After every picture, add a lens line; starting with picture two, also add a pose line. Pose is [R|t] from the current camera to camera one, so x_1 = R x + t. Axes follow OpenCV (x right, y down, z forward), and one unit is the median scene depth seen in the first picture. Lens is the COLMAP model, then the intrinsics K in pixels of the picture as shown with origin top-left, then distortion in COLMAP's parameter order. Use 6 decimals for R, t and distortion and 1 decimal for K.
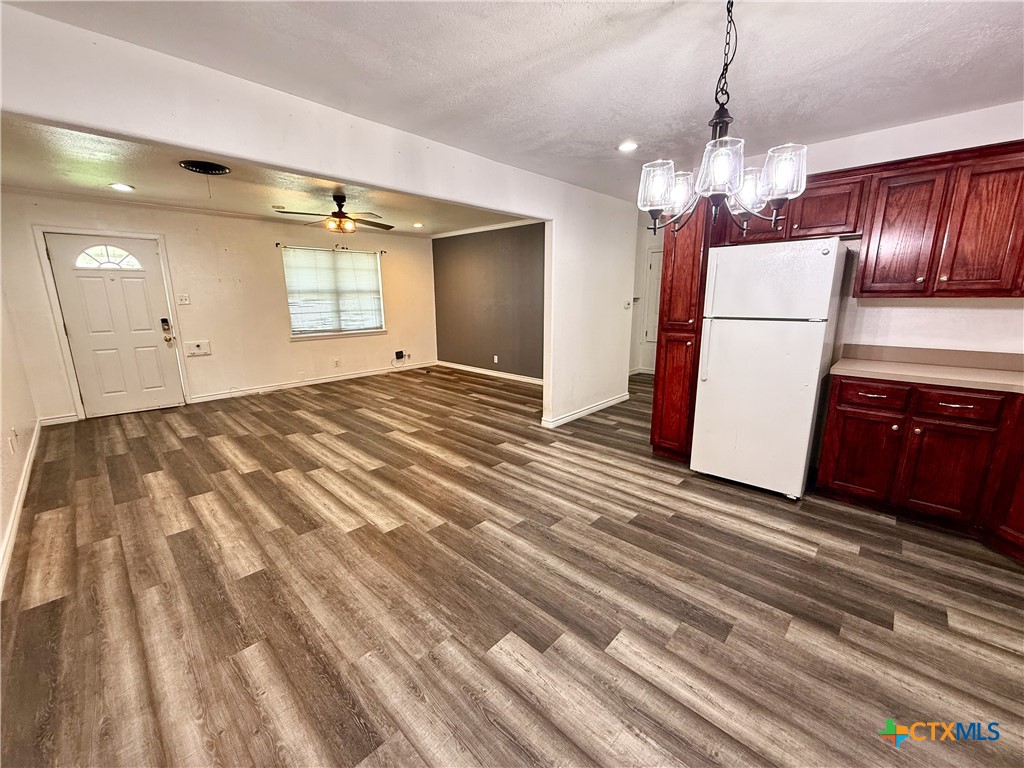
lens RADIAL K [[410.8, 0, 511.0], [0, 410.8, 381.7], [0, 0, 1]] dist [-0.000097, 0.000046]
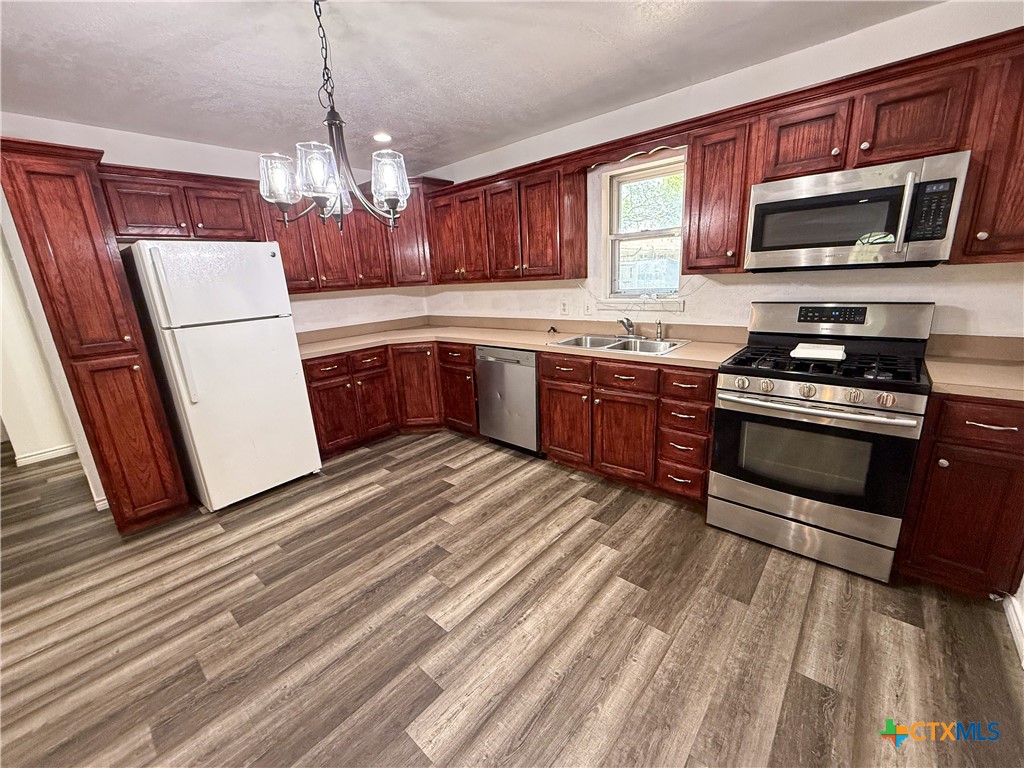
lens RADIAL K [[410.8, 0, 511.0], [0, 410.8, 381.7], [0, 0, 1]] dist [-0.000097, 0.000046]
pose [[-0.037182, -0.242211, 0.969511, -0.464211], [0.262100, 0.933853, 0.243355, -0.105498], [-0.964324, 0.263157, 0.028761, 0.481912]]
